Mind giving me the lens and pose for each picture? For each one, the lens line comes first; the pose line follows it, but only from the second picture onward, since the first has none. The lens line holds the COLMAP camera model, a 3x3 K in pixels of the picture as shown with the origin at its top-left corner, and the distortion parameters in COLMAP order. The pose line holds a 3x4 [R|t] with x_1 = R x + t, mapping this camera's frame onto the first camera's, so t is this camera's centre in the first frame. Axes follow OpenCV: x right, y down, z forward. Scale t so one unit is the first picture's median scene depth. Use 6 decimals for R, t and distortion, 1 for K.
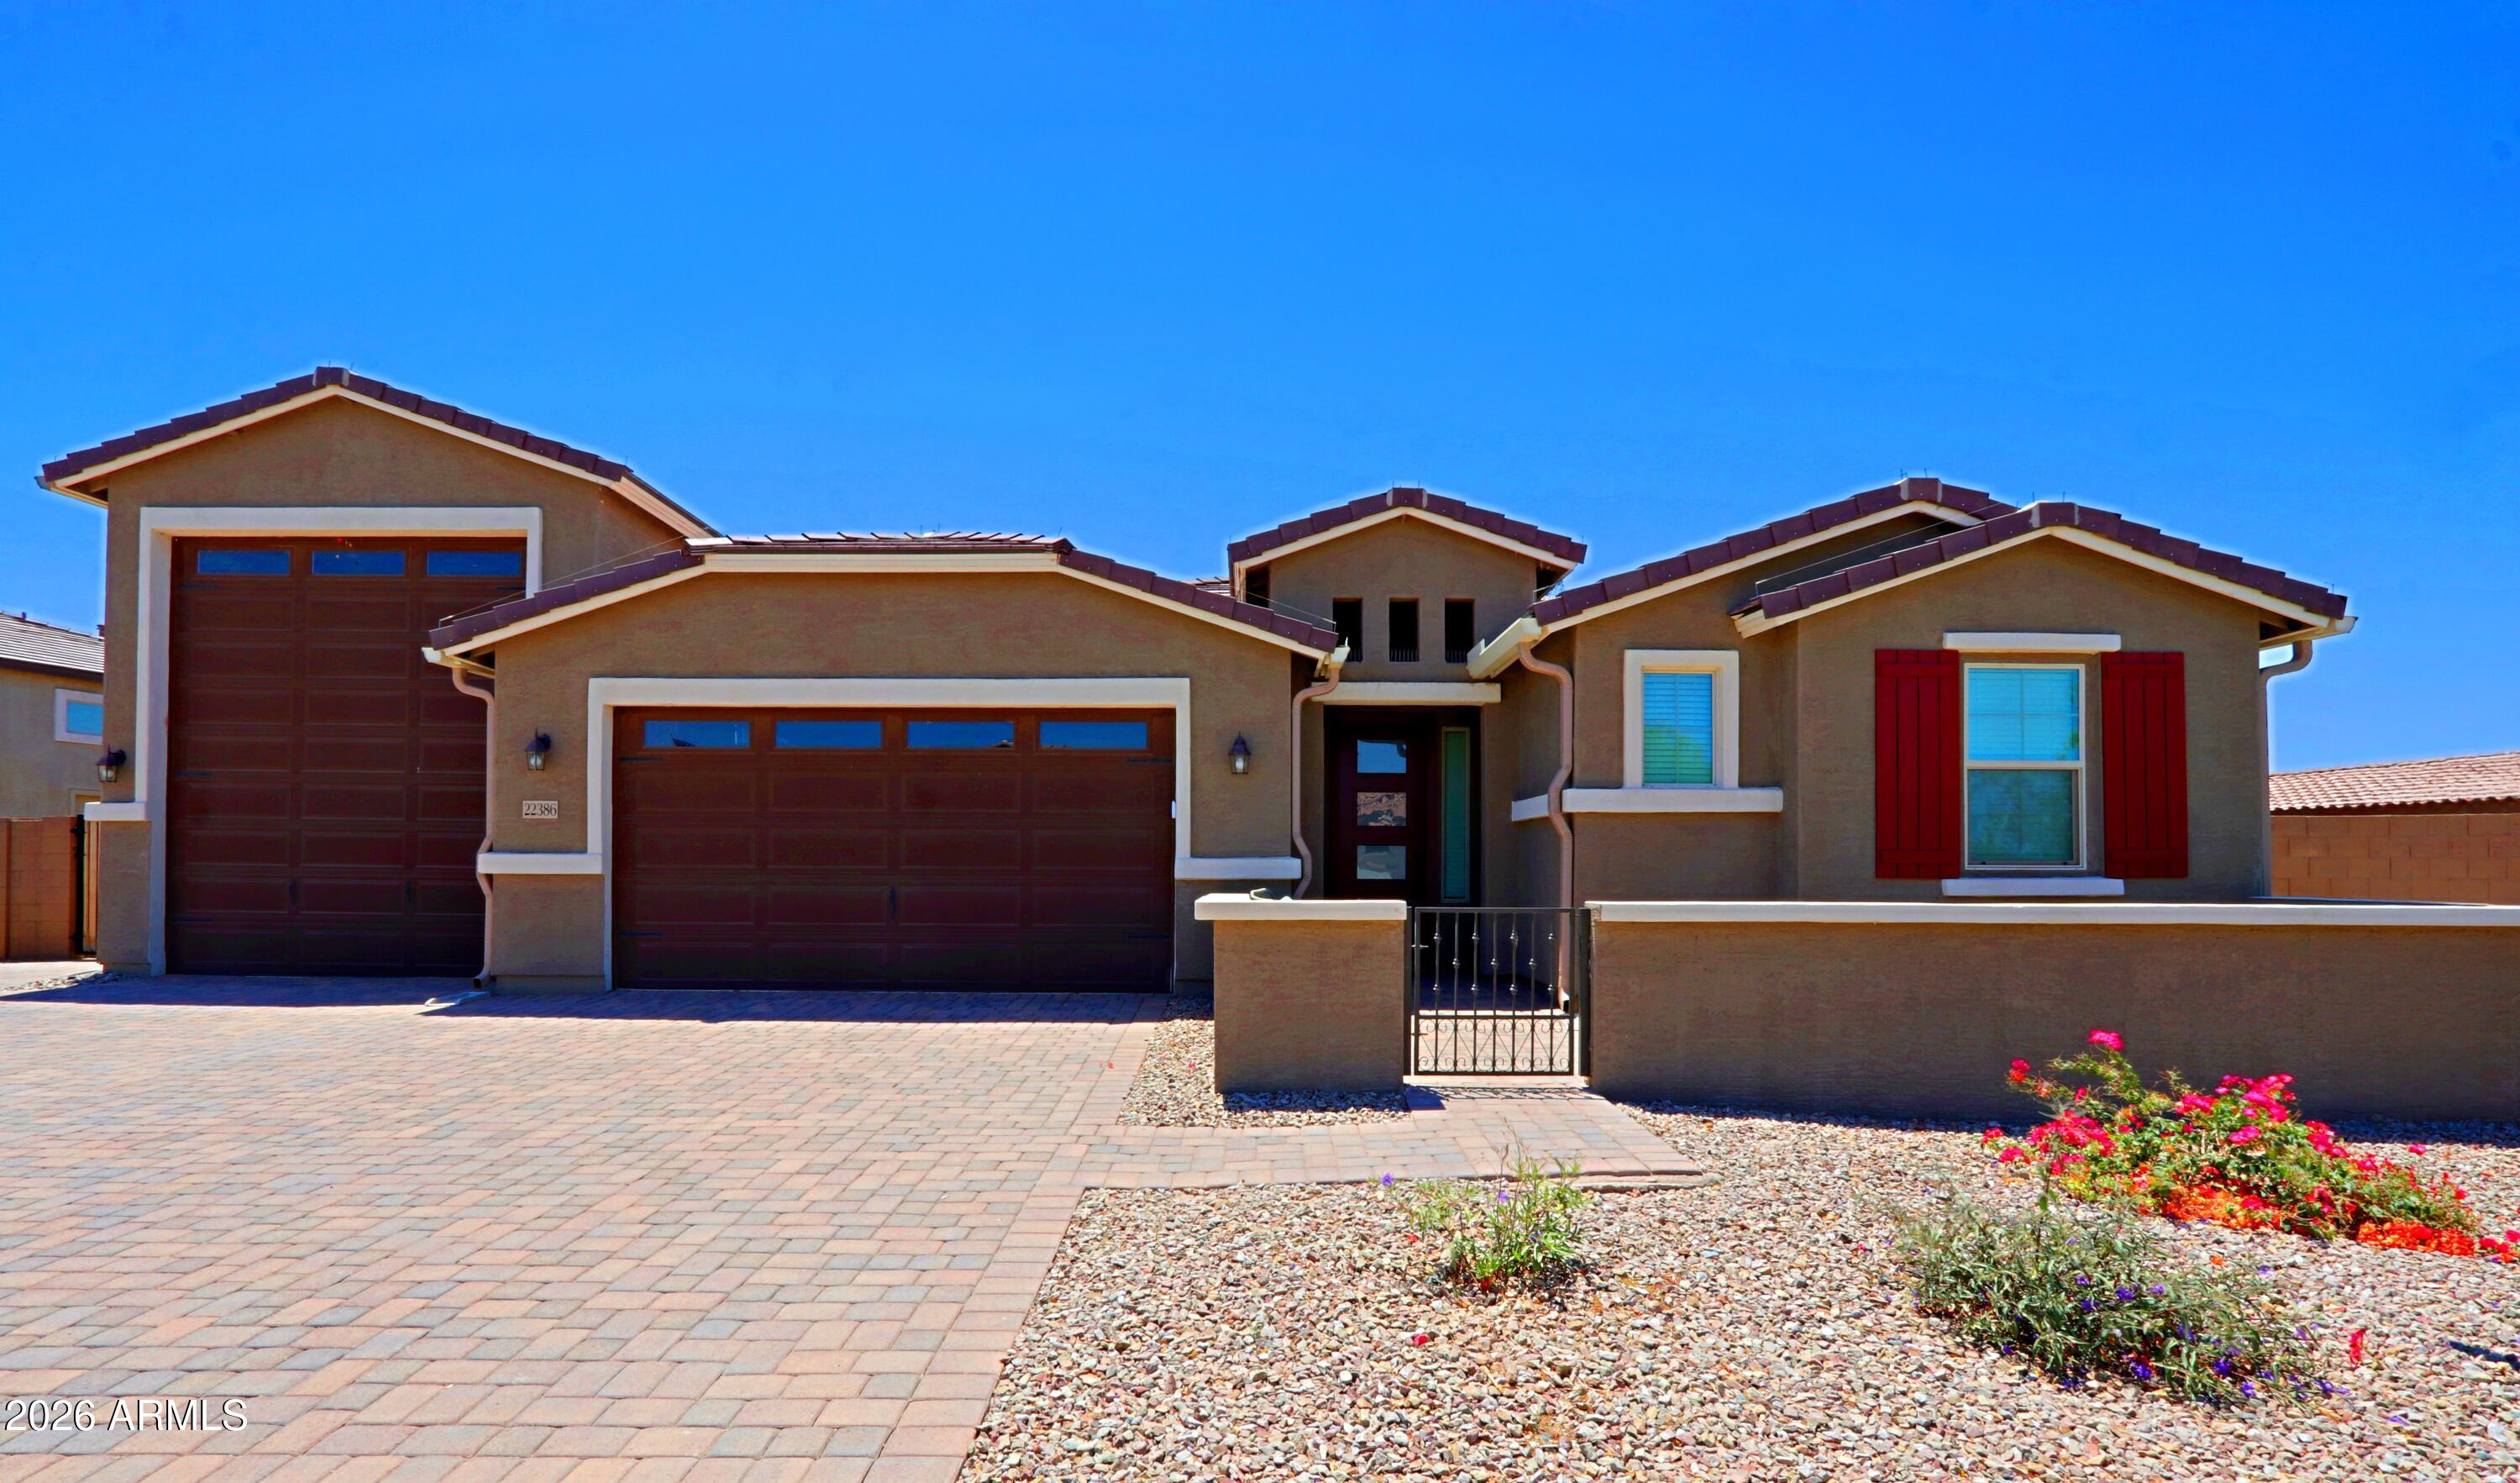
lens RADIAL K [[2000.1, 0, 1096.9], [0, 2000.1, 868.5], [0, 0, 1]] dist [0.001243, -0.000901]
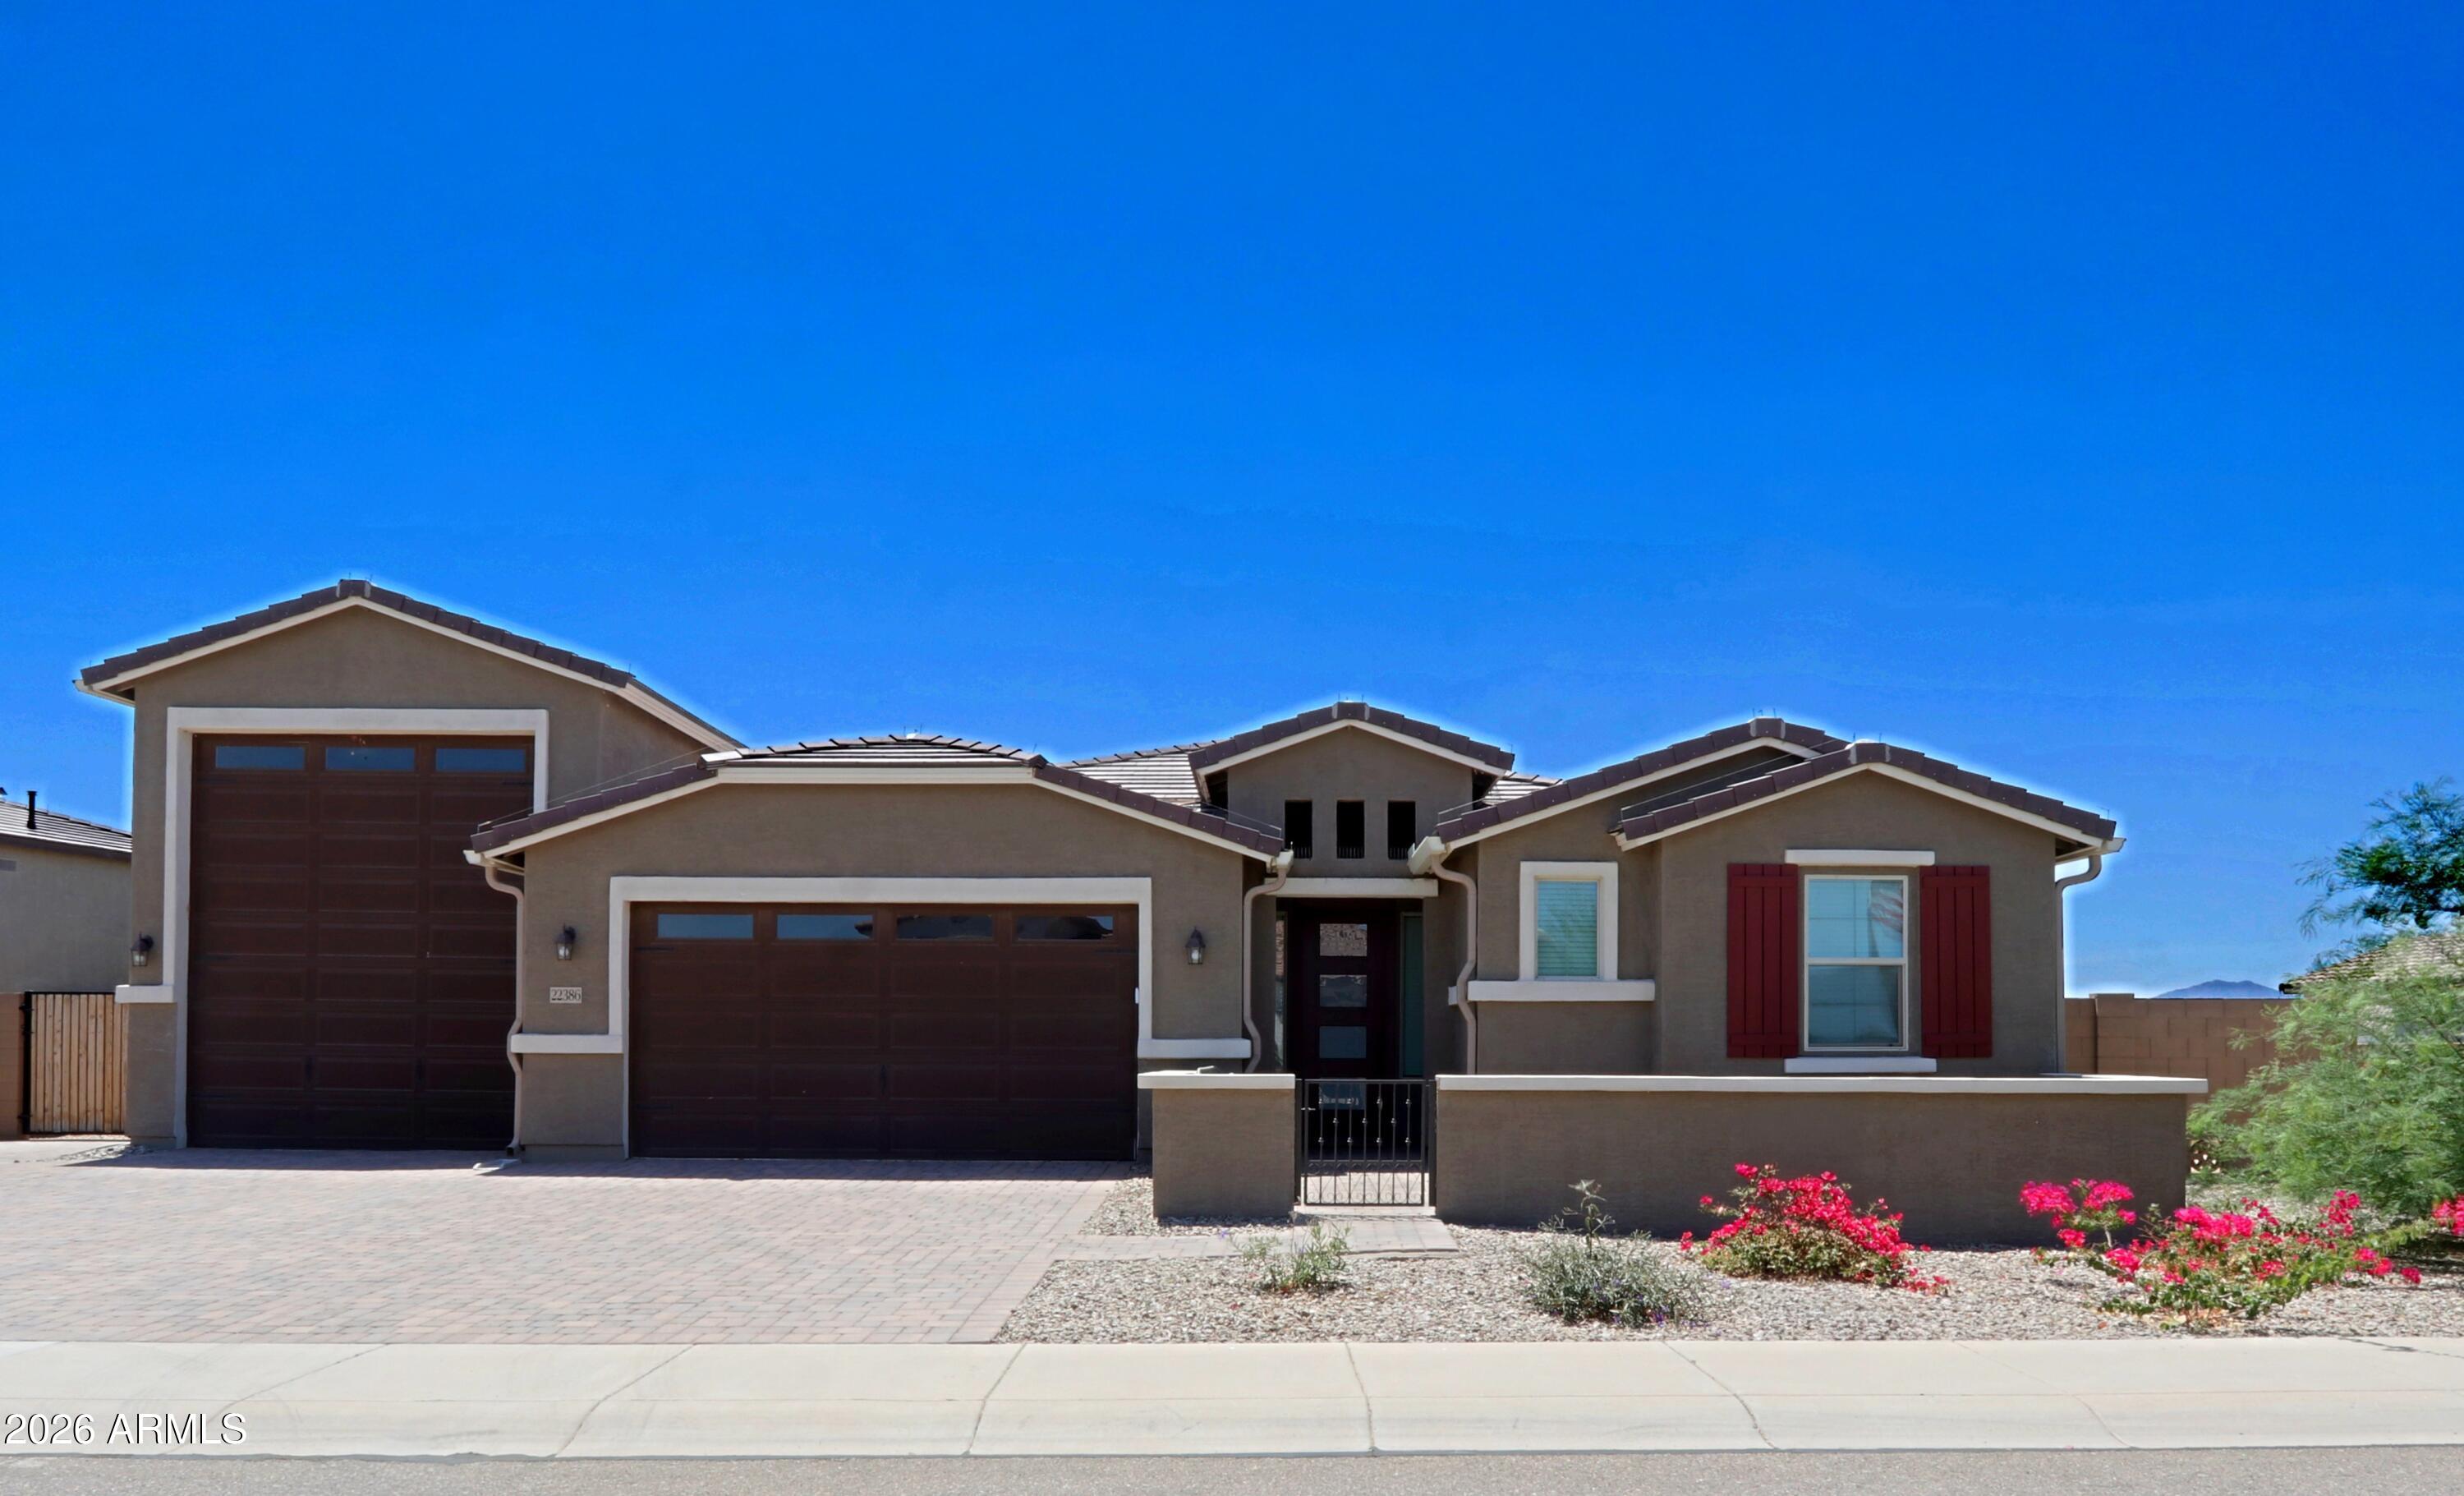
lens RADIAL K [[7227.9, 0, 1244.9], [0, 7227.9, 769.0], [0, 0, 1]] dist [0.076664, 0.000000]
pose [[0.999820, 0.001431, 0.018918, 0.023433], [-0.000776, 0.999402, -0.034556, -0.017296], [-0.018956, 0.034536, 0.999224, -3.191384]]
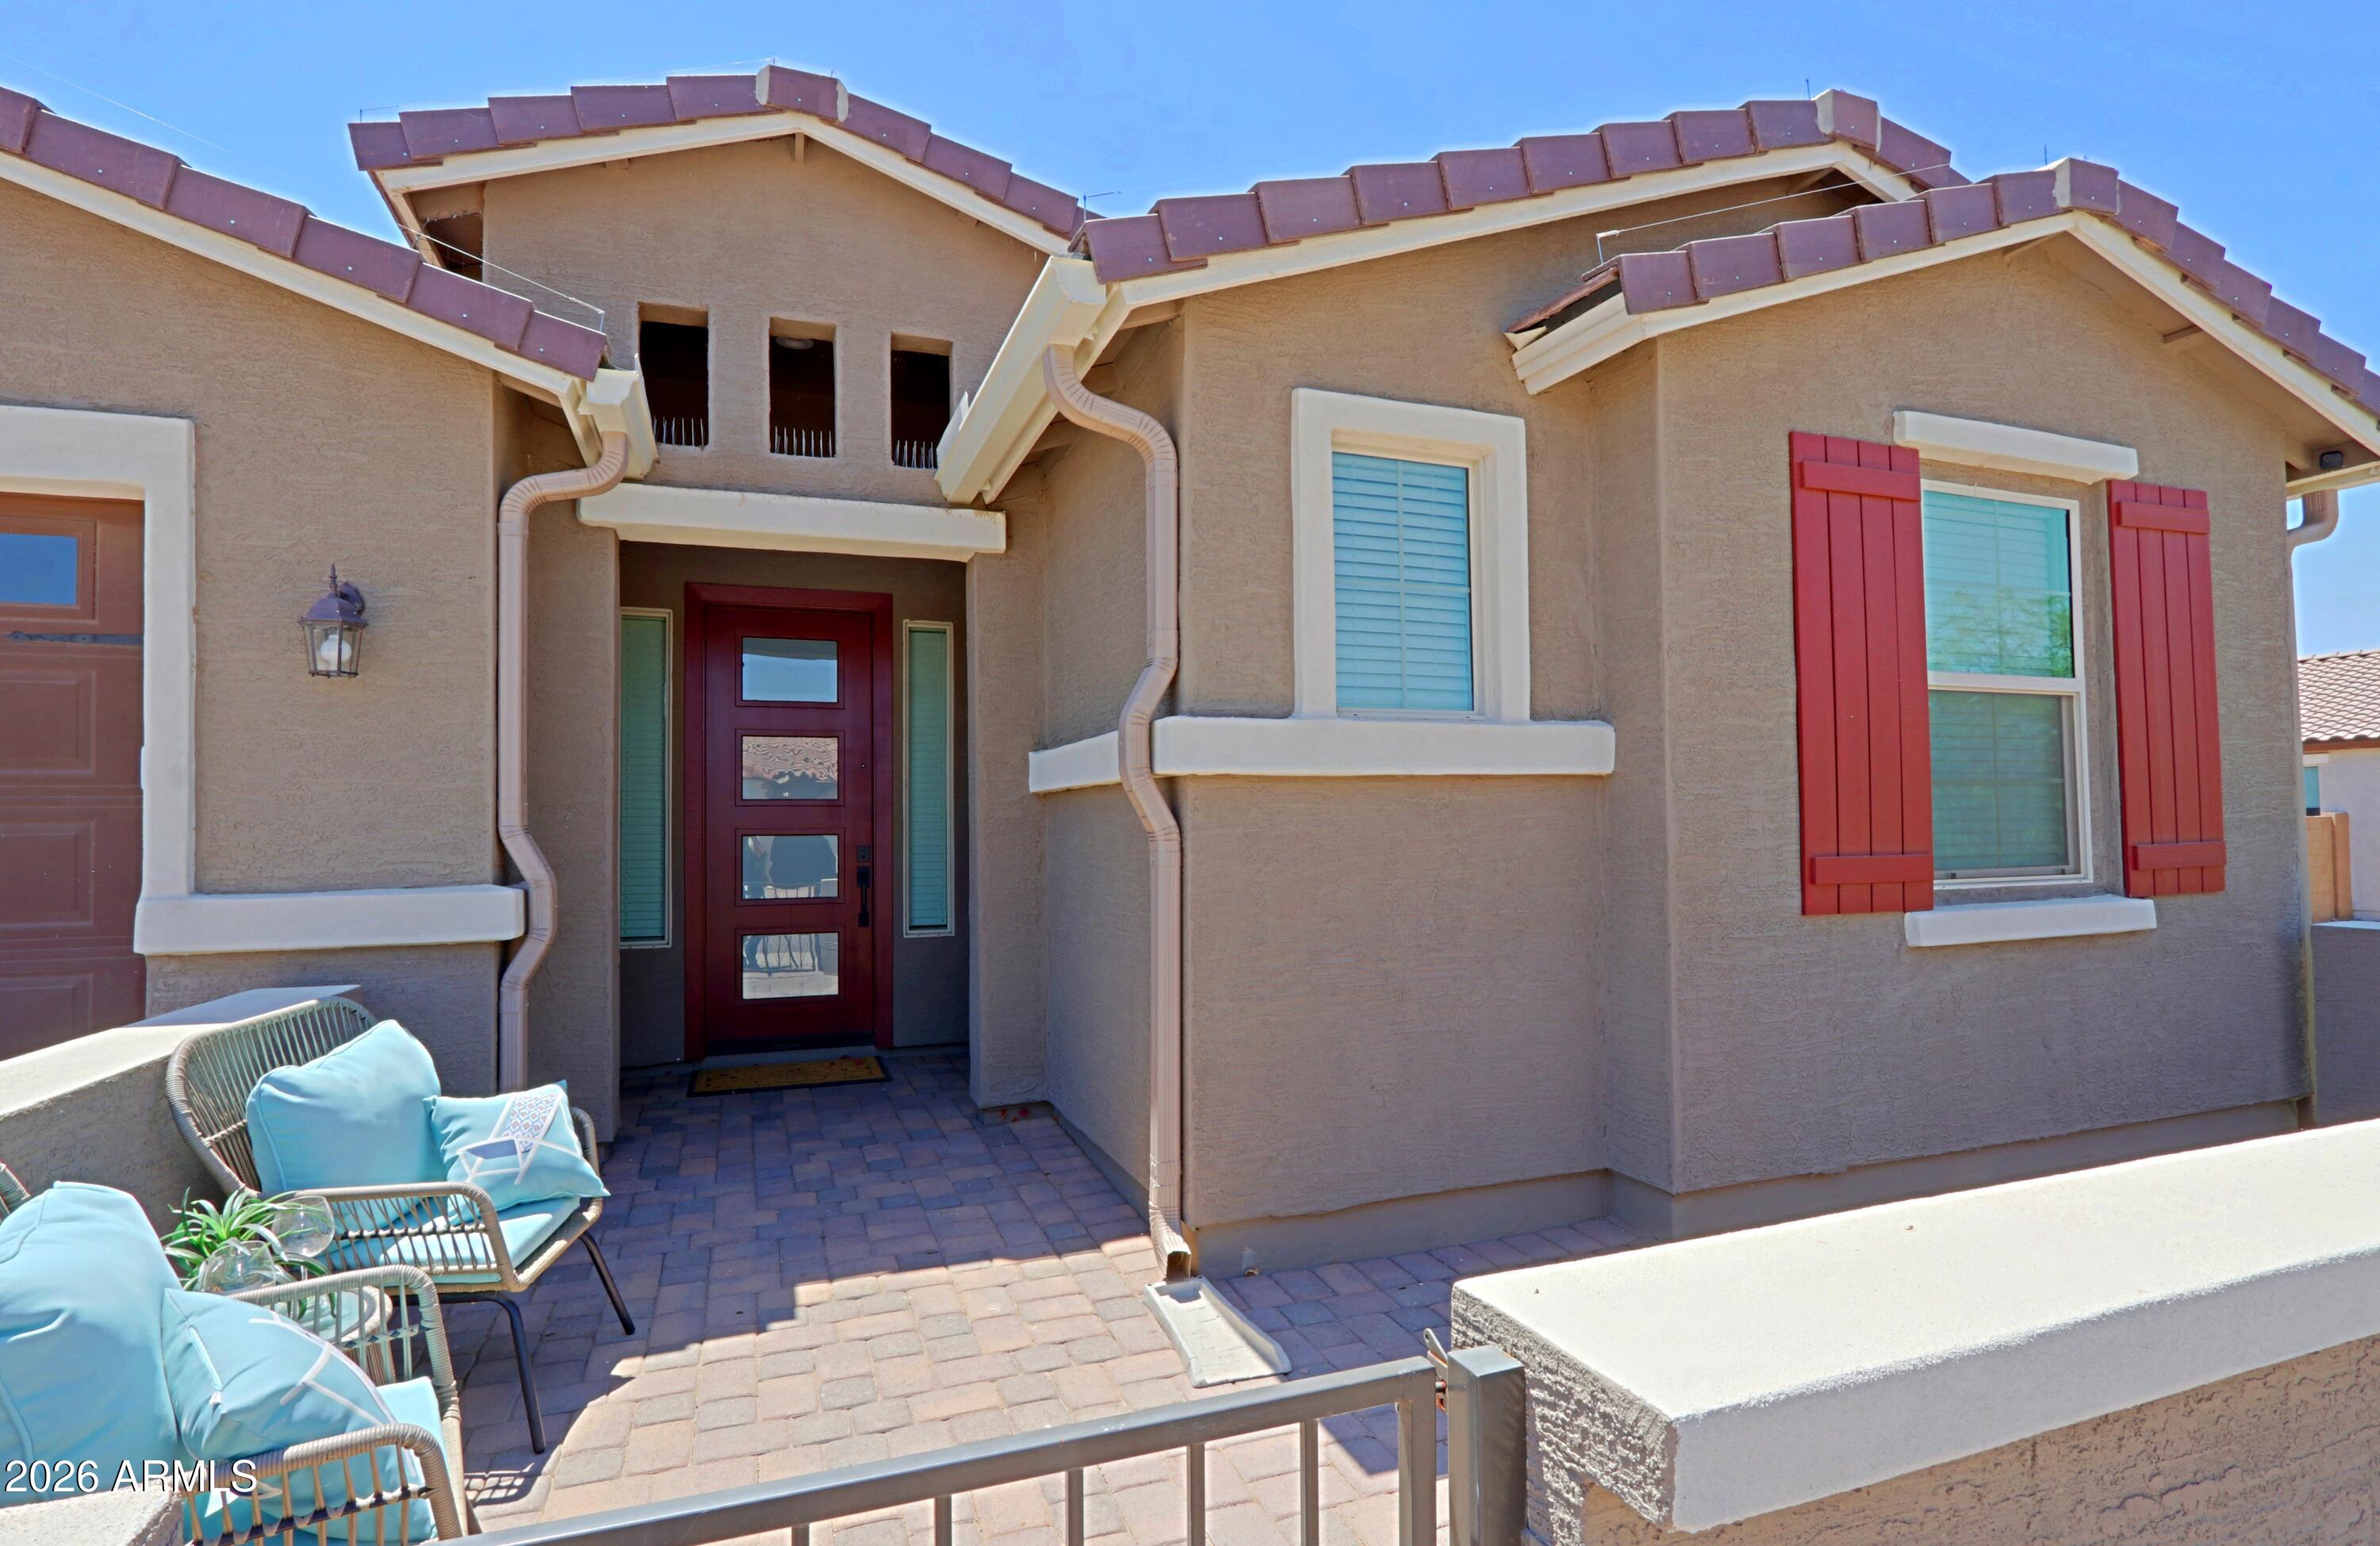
lens RADIAL K [[1180.6, 0, 1182.5], [0, 1180.6, 787.9], [0, 0, 1]] dist [-0.015033, -0.000326]
pose [[0.943863, -0.004696, 0.330305, 0.158824], [0.008746, 0.999904, -0.010778, -0.022965], [-0.330222, 0.013062, 0.943813, 0.771018]]
